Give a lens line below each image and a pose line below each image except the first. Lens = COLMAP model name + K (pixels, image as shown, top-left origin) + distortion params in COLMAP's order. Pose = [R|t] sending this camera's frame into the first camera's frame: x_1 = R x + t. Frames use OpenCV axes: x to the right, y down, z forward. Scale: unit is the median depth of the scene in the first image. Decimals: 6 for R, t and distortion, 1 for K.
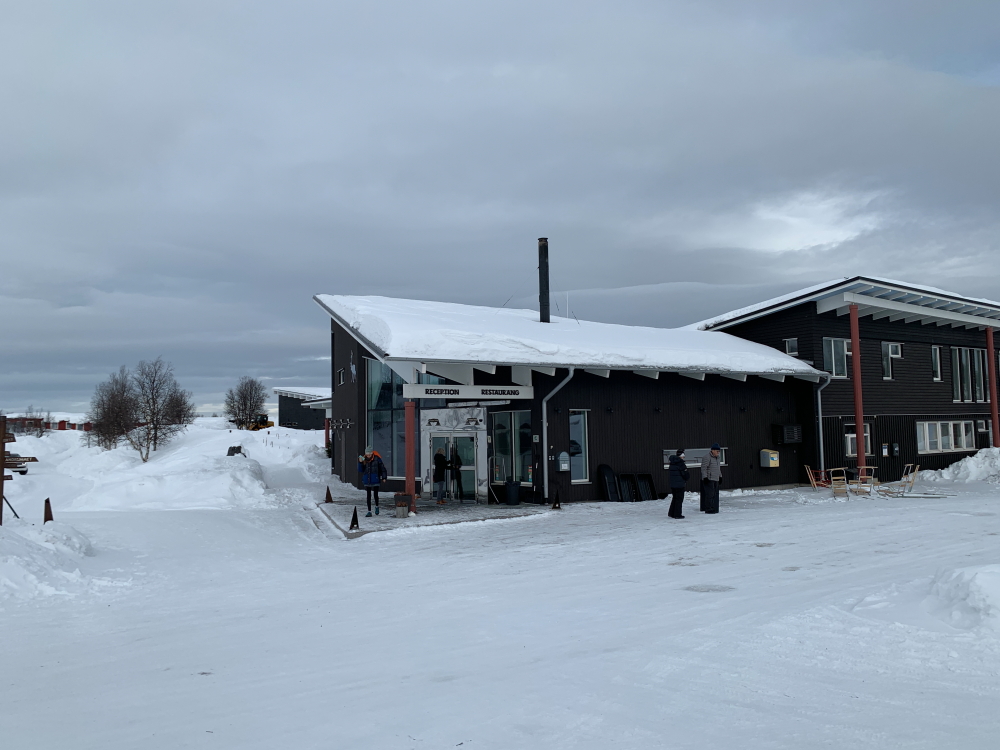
lens RADIAL K [[756.3, 0, 500.0], [0, 756.3, 375.0], [0, 0, 1]] dist [0.101653, -0.164917]
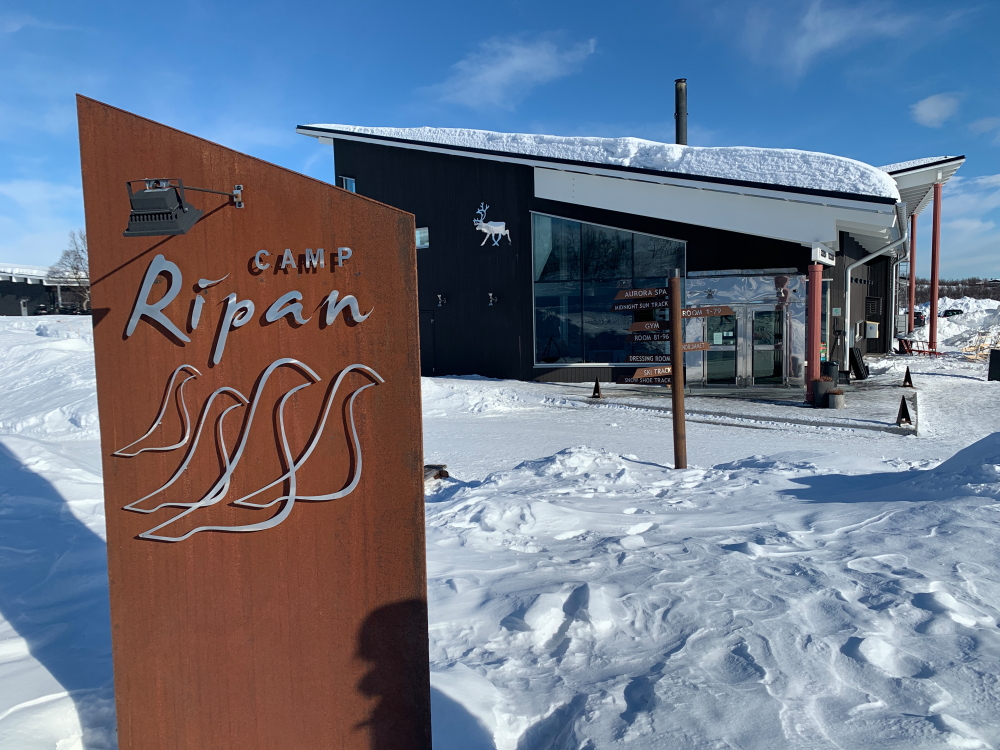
lens RADIAL K [[756.3, 0, 500.0], [0, 756.3, 375.0], [0, 0, 1]] dist [0.101653, -0.164917]
pose [[0.881000, -0.048102, 0.470665, -0.712351], [-0.023092, 0.989261, 0.144326, 0.037042], [-0.472553, -0.138020, 0.870427, 0.395614]]
